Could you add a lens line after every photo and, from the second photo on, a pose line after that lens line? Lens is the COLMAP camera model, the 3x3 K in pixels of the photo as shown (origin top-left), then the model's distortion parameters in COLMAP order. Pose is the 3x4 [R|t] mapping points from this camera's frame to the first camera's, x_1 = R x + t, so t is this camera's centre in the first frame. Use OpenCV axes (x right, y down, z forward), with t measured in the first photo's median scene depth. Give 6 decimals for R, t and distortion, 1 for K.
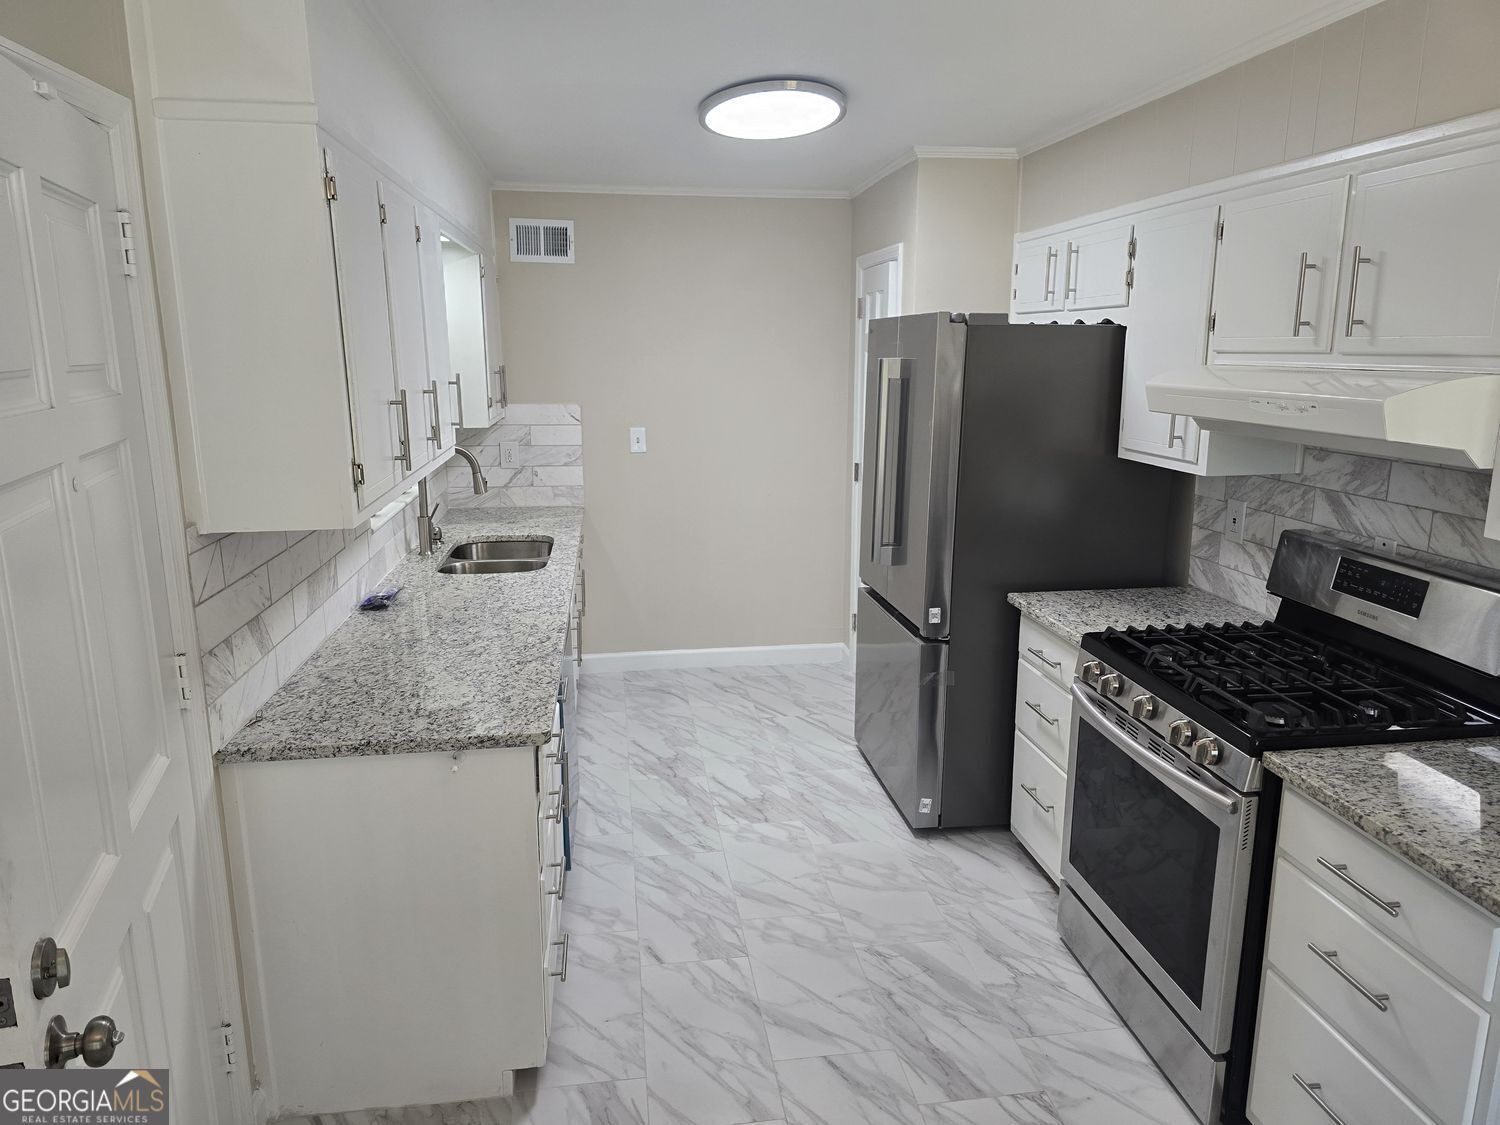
lens RADIAL K [[990.6, 0, 750.0], [0, 990.6, 562.5], [0, 0, 1]] dist [0.037209, -0.001400]
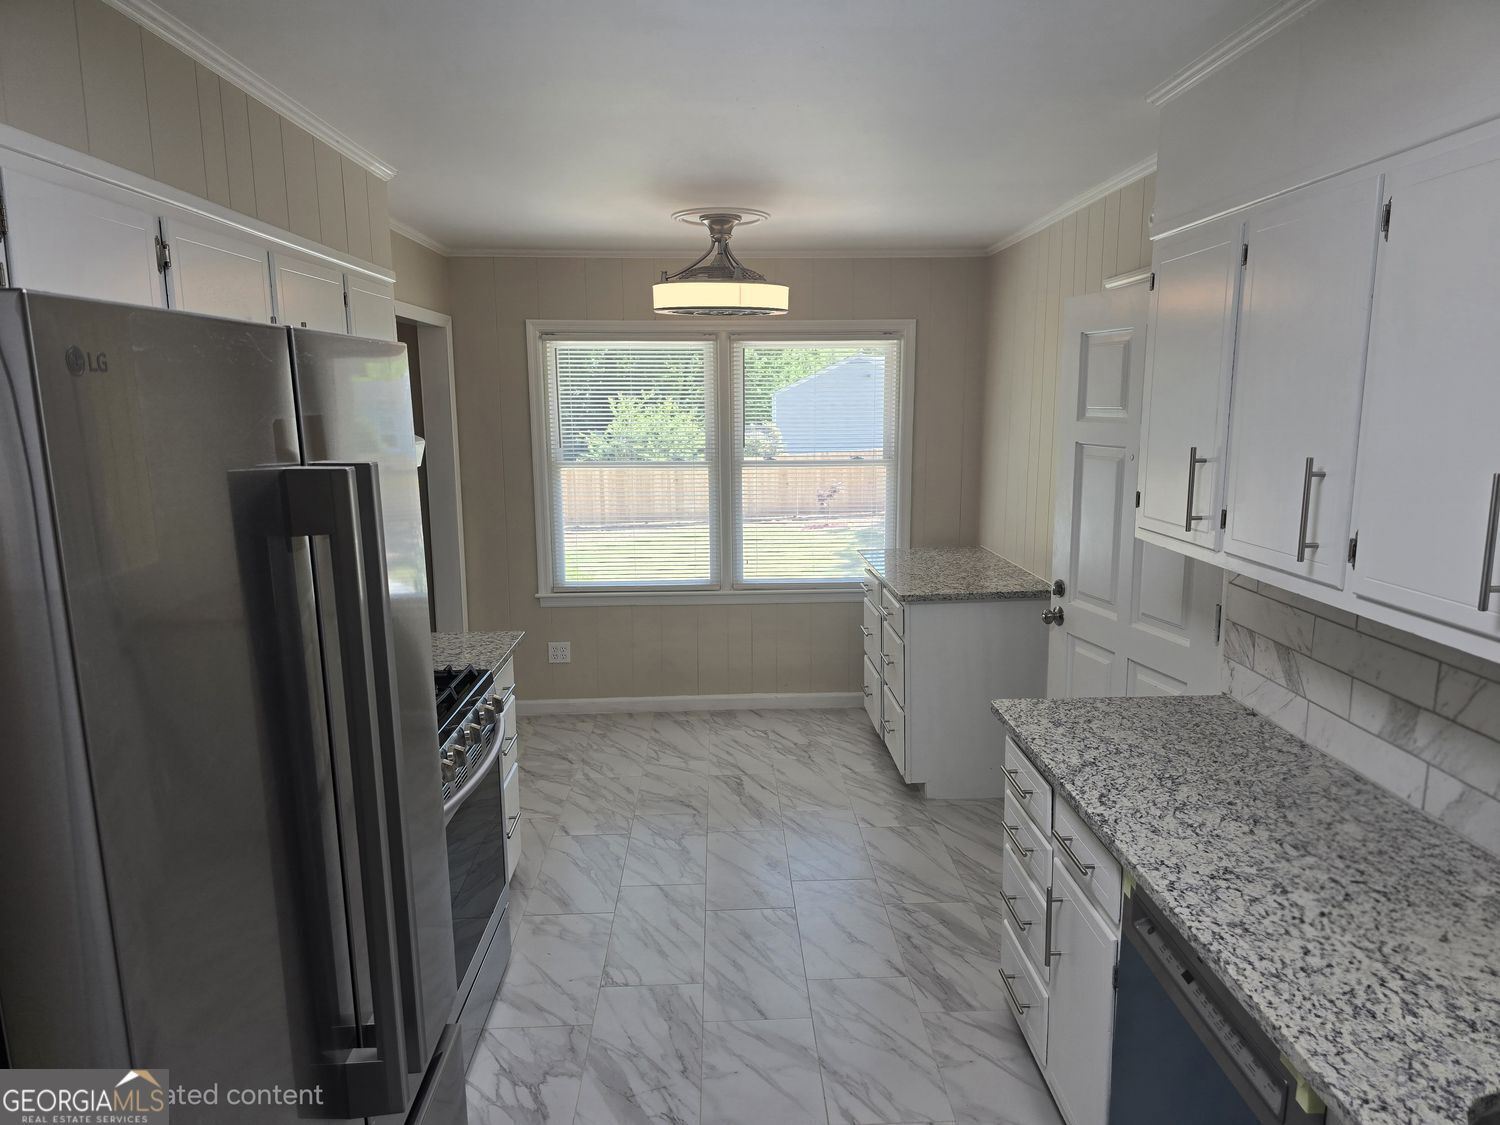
lens RADIAL K [[990.6, 0, 750.0], [0, 990.6, 562.5], [0, 0, 1]] dist [0.037209, -0.001400]
pose [[-0.994064, -0.011267, 0.108209, -0.024174], [0.030650, 0.925332, 0.377917, -0.409934], [-0.104387, 0.378990, -0.919494, 1.795545]]
